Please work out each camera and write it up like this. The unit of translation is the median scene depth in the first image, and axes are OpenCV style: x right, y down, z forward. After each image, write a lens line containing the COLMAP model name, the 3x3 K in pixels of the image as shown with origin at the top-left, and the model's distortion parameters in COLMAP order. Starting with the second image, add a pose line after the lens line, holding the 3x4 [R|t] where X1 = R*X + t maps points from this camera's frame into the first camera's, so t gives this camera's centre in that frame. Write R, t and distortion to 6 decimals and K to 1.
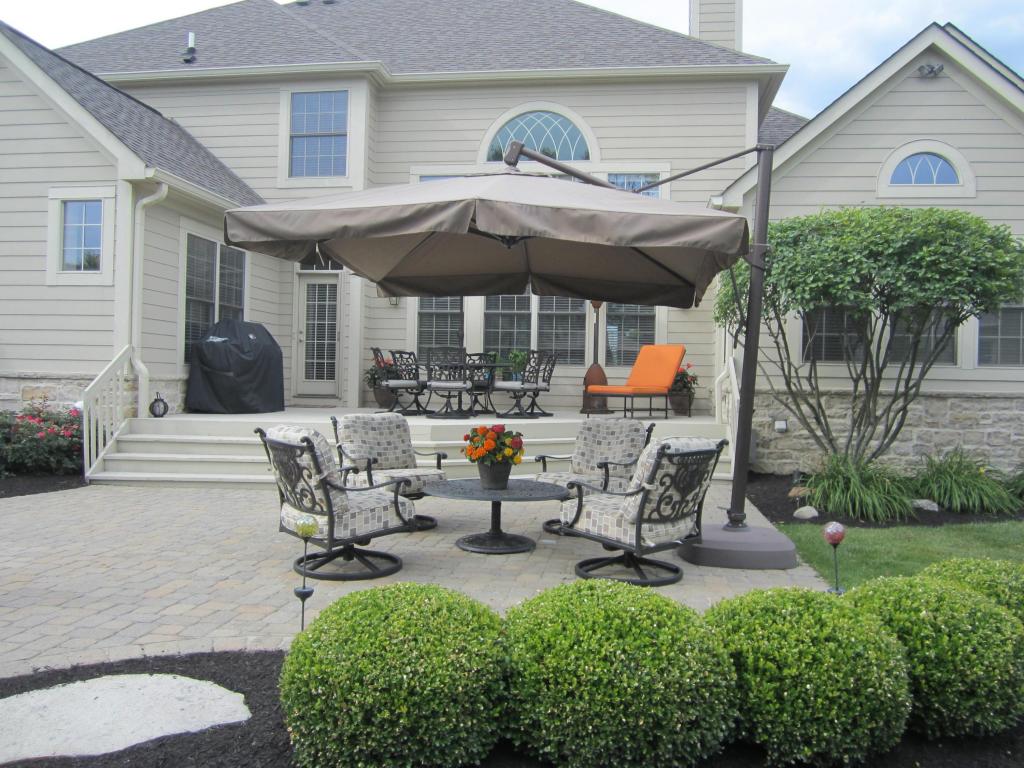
lens RADIAL K [[836.7, 0, 512.0], [0, 836.7, 384.0], [0, 0, 1]] dist [-0.036986, 0.003678]
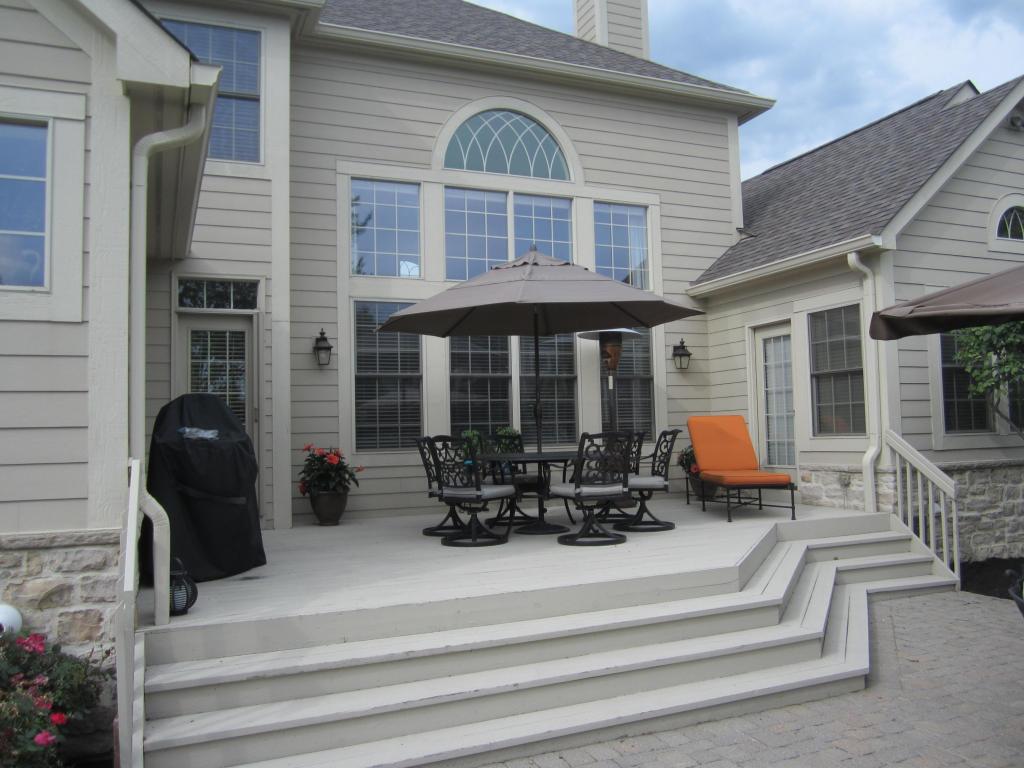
lens RADIAL K [[836.7, 0, 512.0], [0, 836.7, 384.0], [0, 0, 1]] dist [-0.036986, 0.003678]
pose [[0.855193, -0.012113, 0.518169, -0.366426], [0.047140, 0.997401, -0.054485, -0.038038], [-0.516162, 0.071022, 0.853541, 0.374457]]
